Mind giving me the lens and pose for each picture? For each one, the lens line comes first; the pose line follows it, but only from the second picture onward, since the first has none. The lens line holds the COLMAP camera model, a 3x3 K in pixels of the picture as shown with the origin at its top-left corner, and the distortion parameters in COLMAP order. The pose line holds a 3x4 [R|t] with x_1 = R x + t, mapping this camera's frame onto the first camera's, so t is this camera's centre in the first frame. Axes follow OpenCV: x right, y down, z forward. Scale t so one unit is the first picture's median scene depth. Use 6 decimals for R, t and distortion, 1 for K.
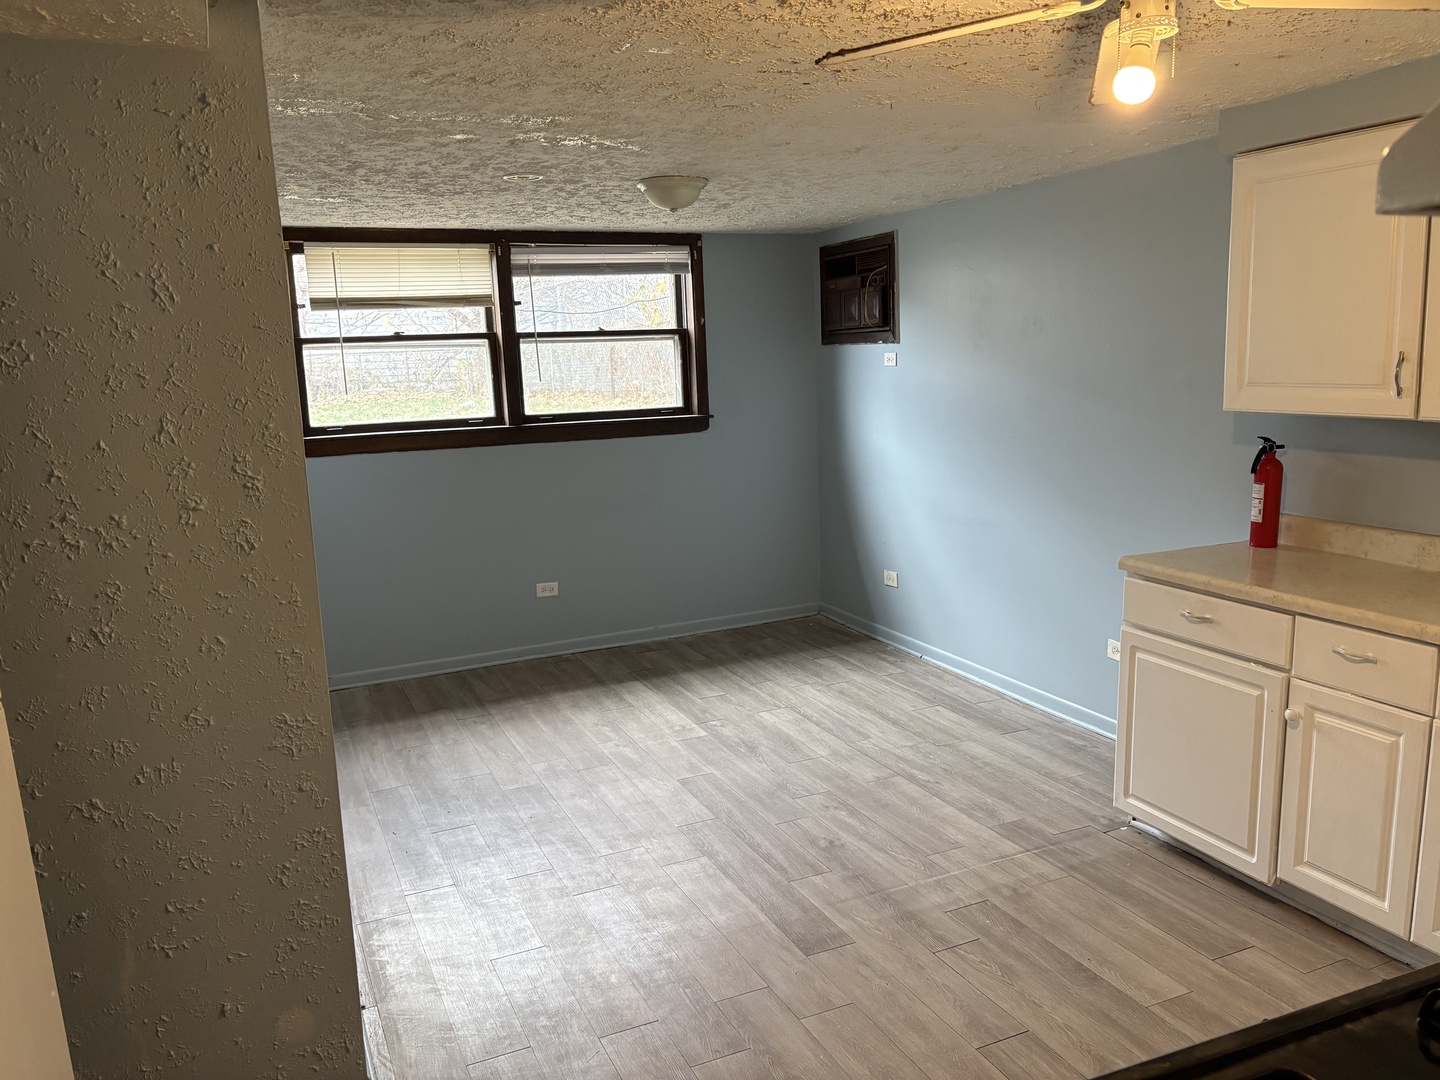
lens RADIAL K [[1090.9, 0, 725.2], [0, 1090.9, 551.3], [0, 0, 1]] dist [0.042006, -0.043525]
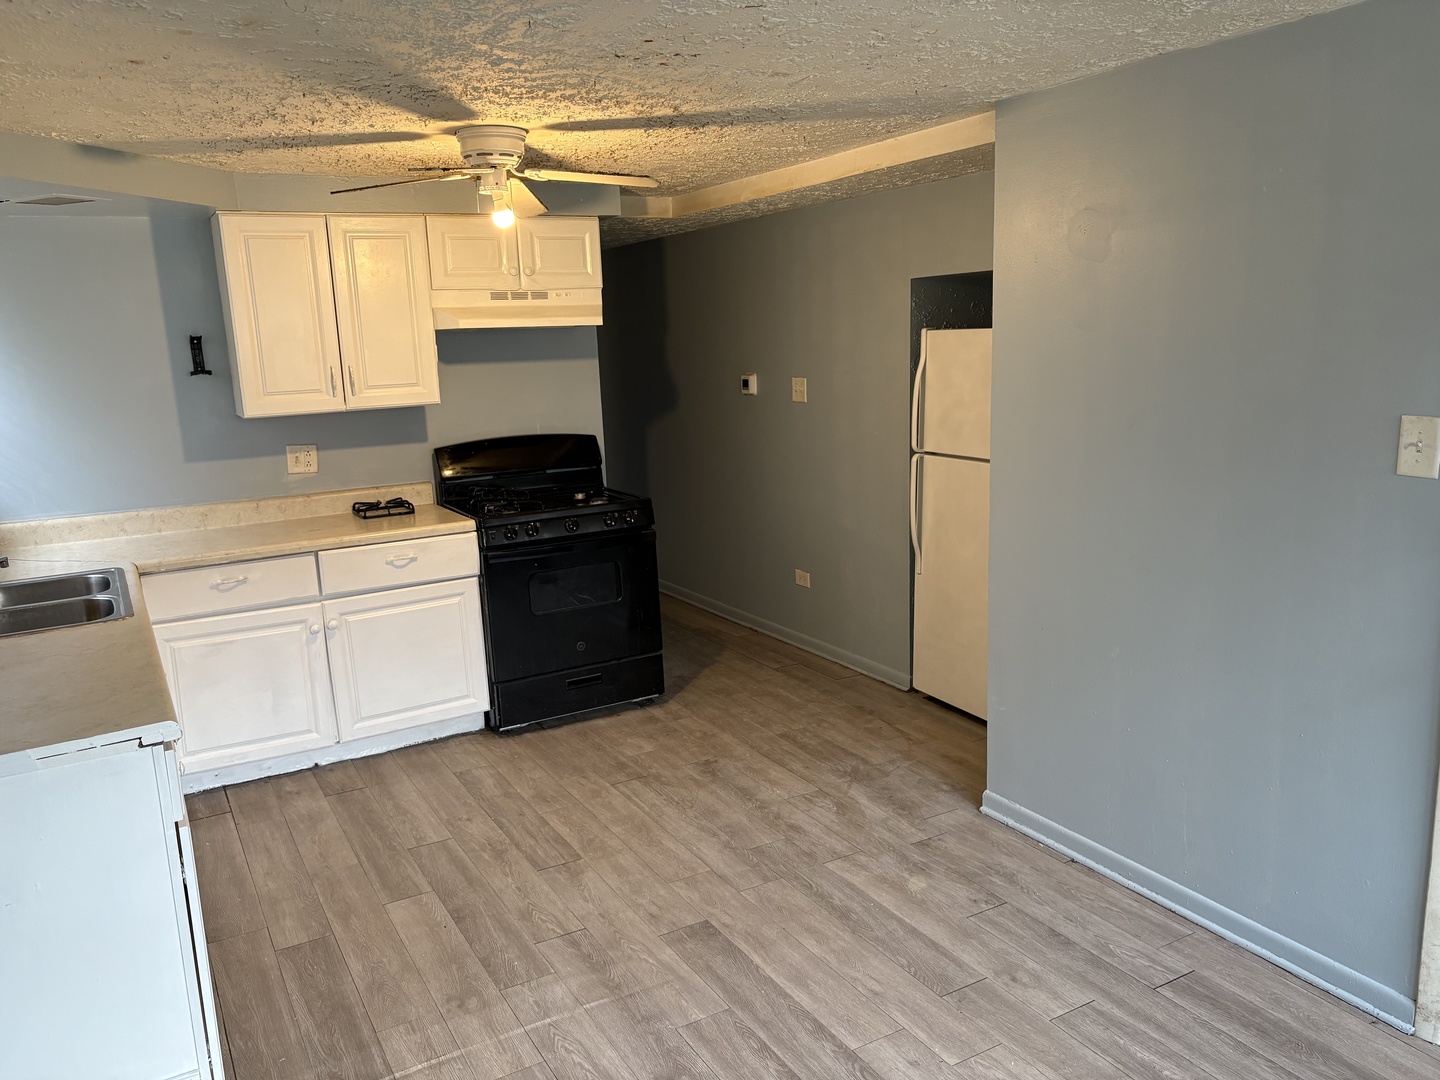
lens RADIAL K [[1090.9, 0, 709.9], [0, 1090.9, 543.3], [0, 0, 1]] dist [0.042006, -0.043525]
pose [[-0.993770, 0.085508, -0.071480, 0.099096], [0.053495, 0.928625, 0.367142, -0.301518], [0.097772, 0.361031, -0.927414, 1.583862]]
